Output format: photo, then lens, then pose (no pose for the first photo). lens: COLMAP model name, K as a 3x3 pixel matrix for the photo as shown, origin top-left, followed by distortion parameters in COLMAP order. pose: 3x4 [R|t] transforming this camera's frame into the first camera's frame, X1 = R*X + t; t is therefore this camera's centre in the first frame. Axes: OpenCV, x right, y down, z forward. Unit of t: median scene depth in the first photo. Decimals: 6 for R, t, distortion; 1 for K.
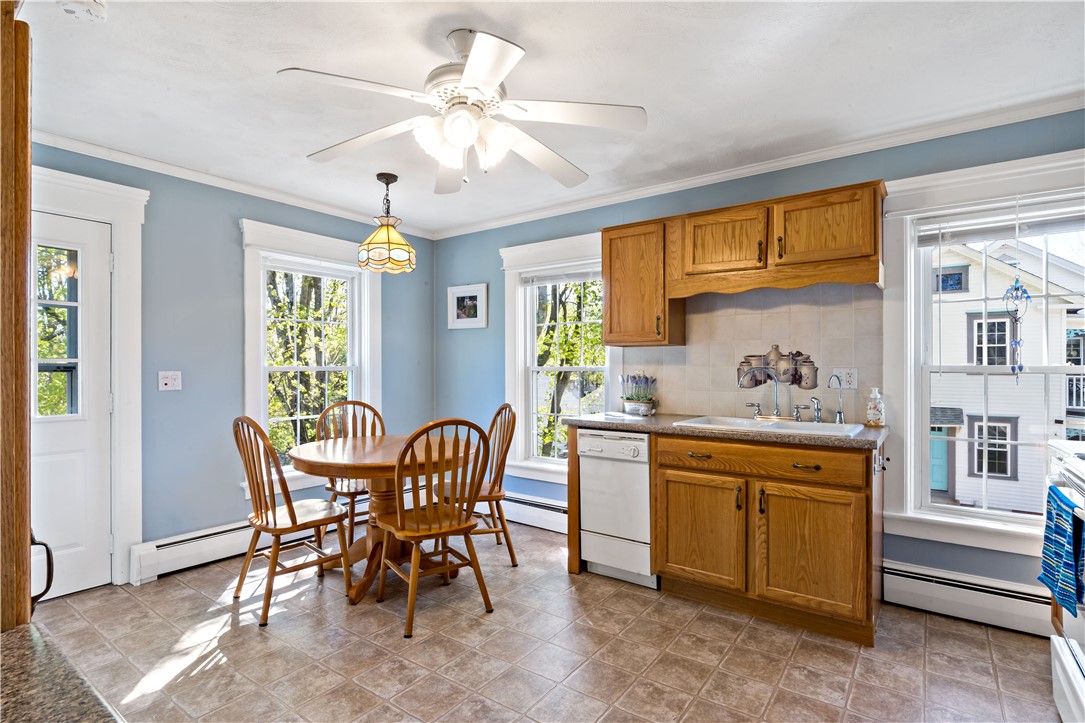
lens RADIAL K [[550.1, 0, 537.9], [0, 550.1, 362.6], [0, 0, 1]] dist [-0.002867, -0.000475]
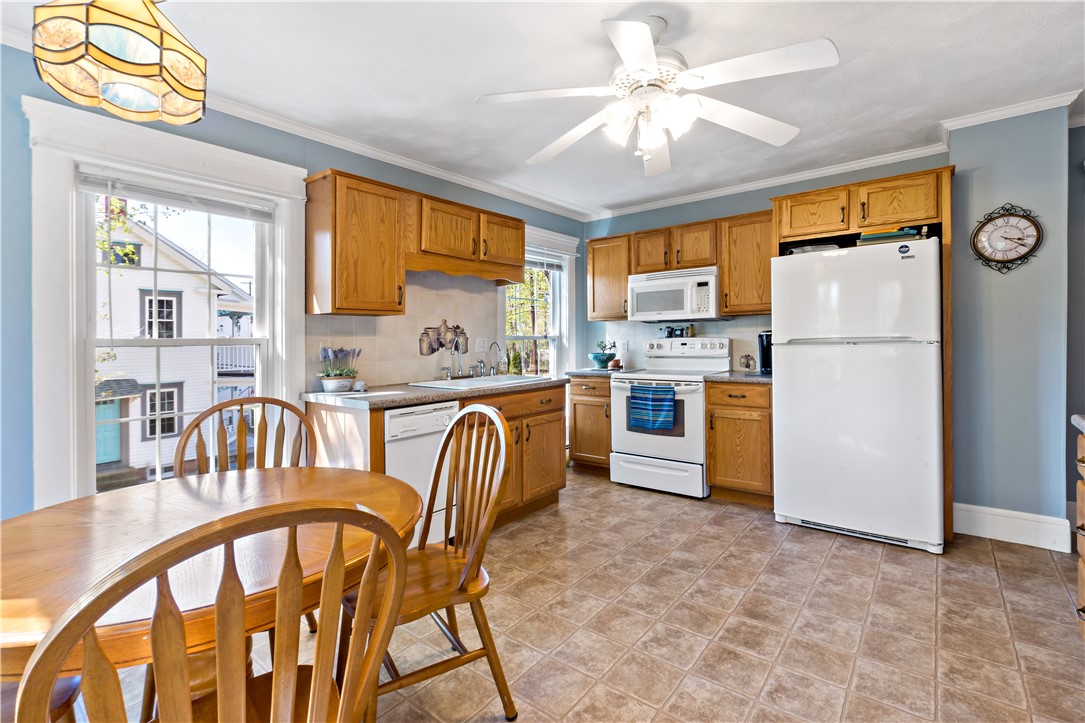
lens RADIAL K [[501.9, 0, 543.9], [0, 501.9, 336.4], [0, 0, 1]] dist [0.000733, 0.000098]
pose [[0.017527, 0.000138, 0.999846, -0.467548], [-0.000525, 1.000000, -0.000129, 0.004074], [-0.999846, -0.000523, 0.017527, 0.502084]]
